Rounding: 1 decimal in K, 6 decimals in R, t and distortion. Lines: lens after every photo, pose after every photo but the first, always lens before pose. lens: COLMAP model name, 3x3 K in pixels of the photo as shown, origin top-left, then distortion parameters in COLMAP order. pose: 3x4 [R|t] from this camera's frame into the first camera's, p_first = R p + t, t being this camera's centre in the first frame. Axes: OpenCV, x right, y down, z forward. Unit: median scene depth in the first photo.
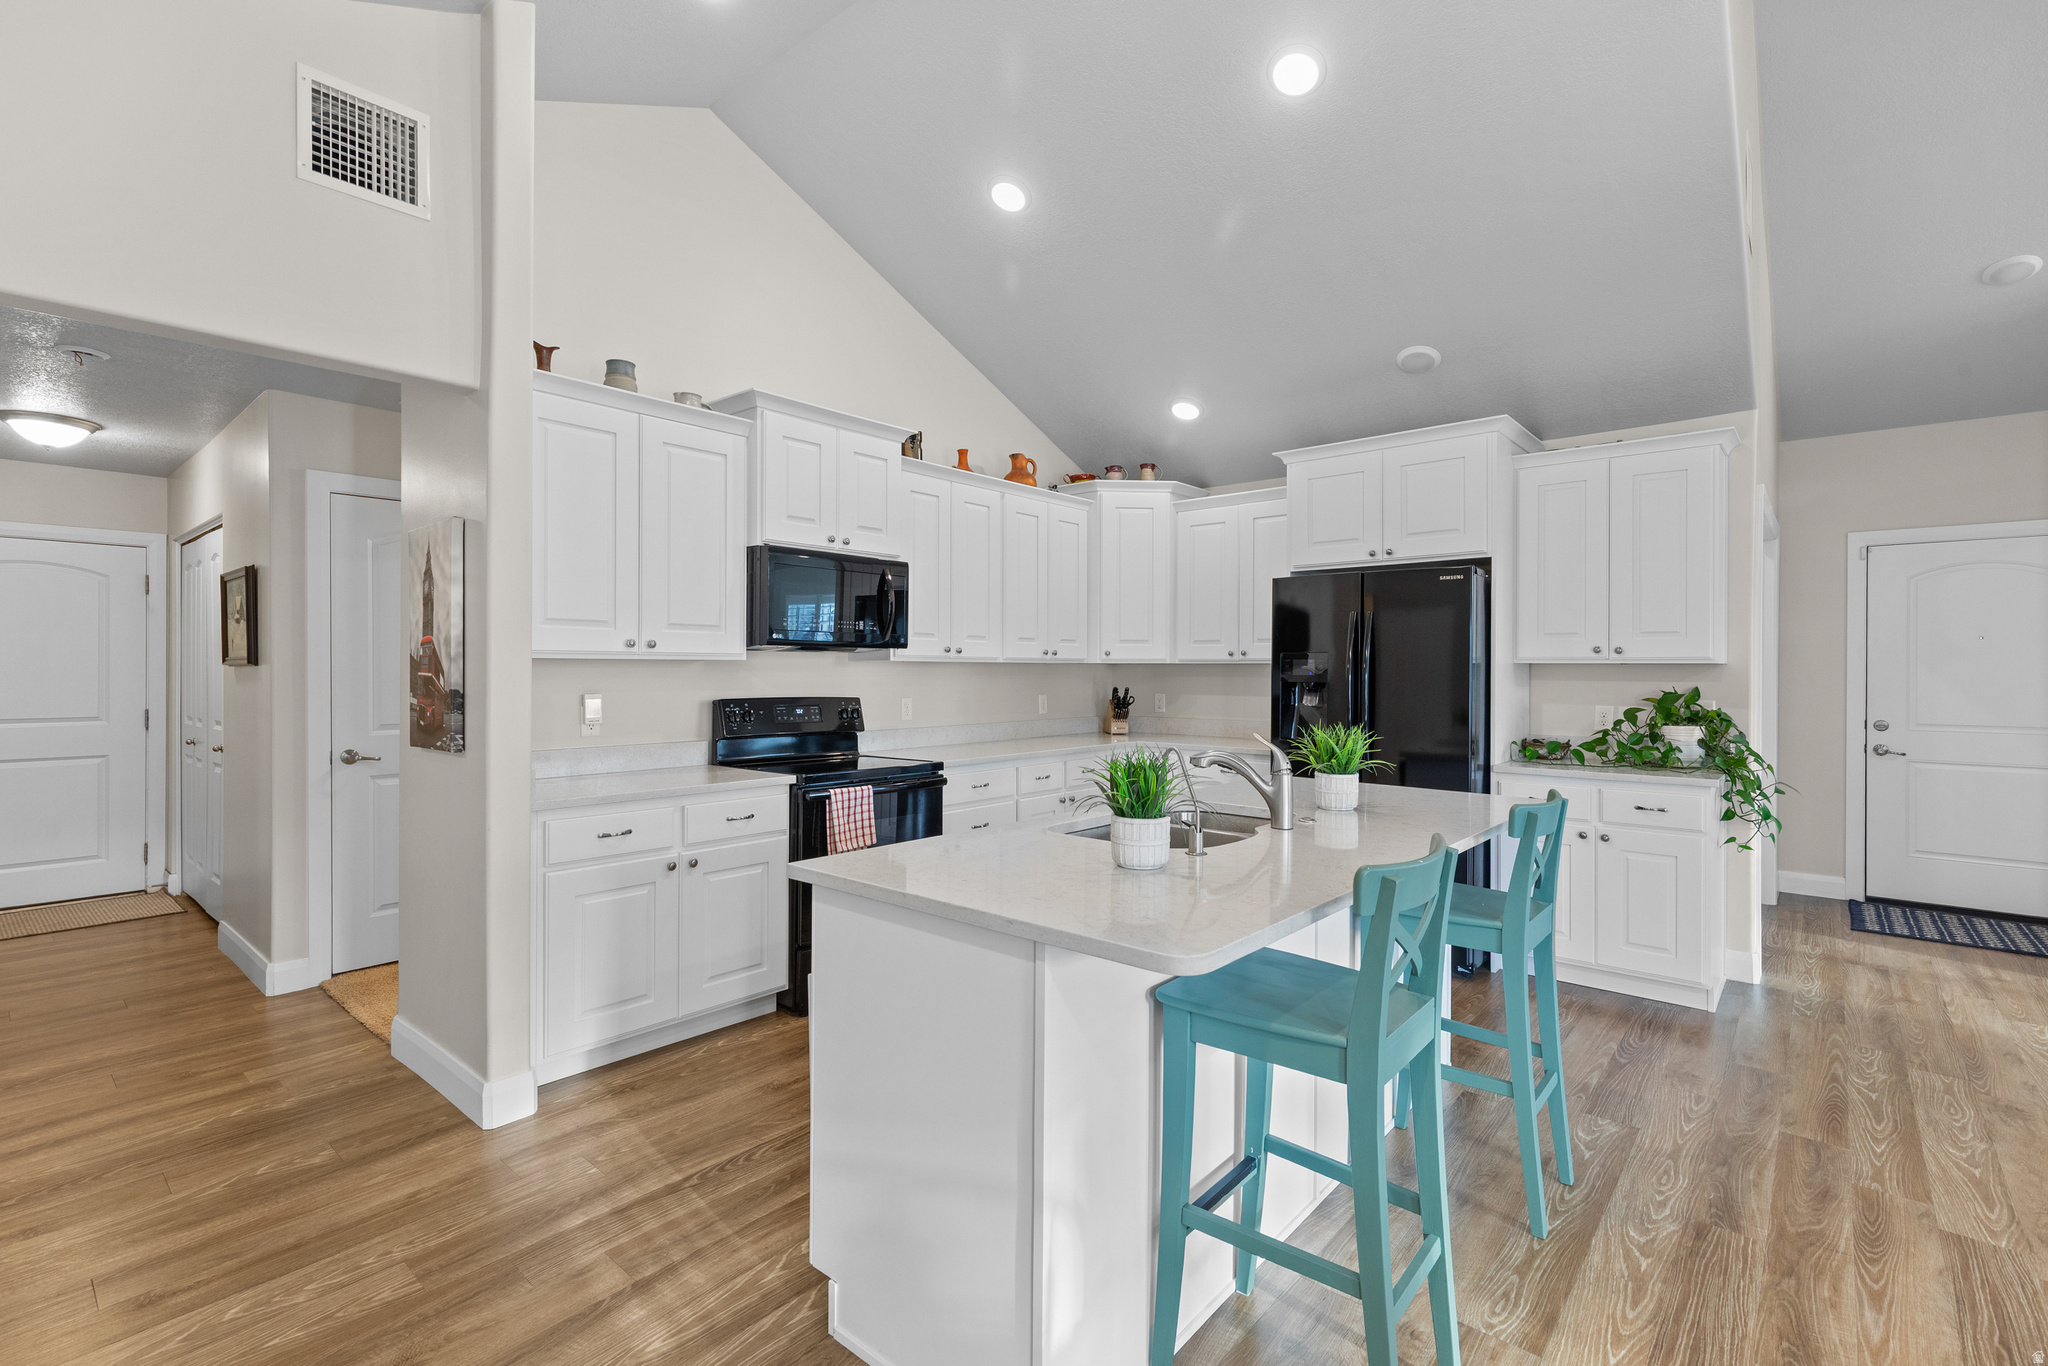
lens RADIAL K [[938.3, 0, 1019.6], [0, 938.3, 662.2], [0, 0, 1]] dist [0.008847, -0.000073]
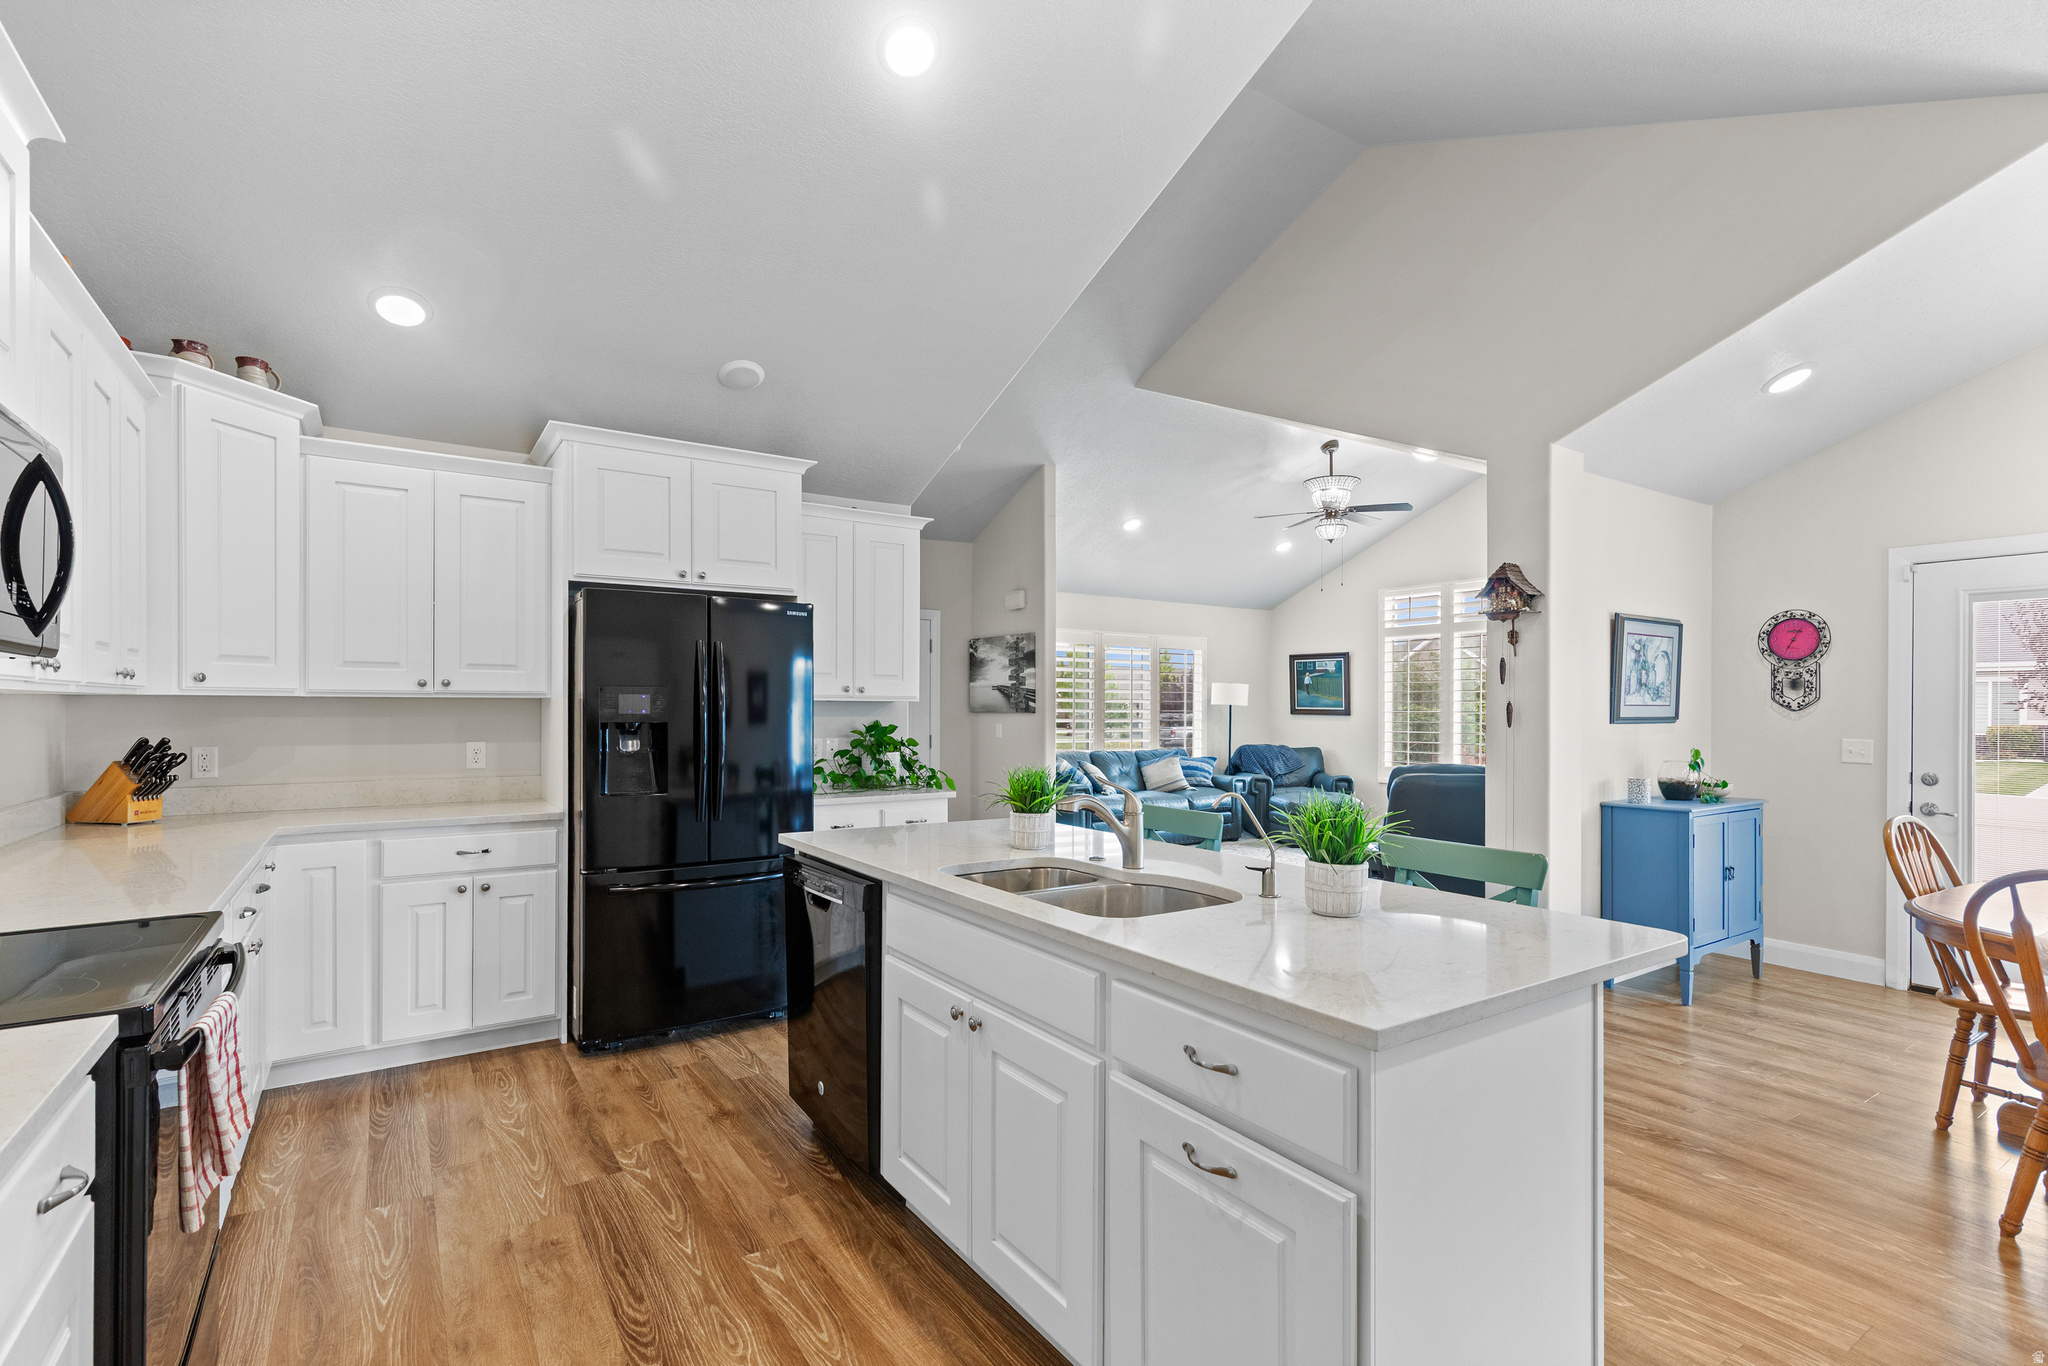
lens RADIAL K [[938.7, 0, 1020.2], [0, 938.7, 708.8], [0, 0, 1]] dist [0.002167, 0.000485]
pose [[0.255920, -0.004219, 0.966689, -0.415868], [-0.010352, 0.999921, 0.007105, 0.000309], [-0.966643, -0.011826, 0.255856, 0.496890]]
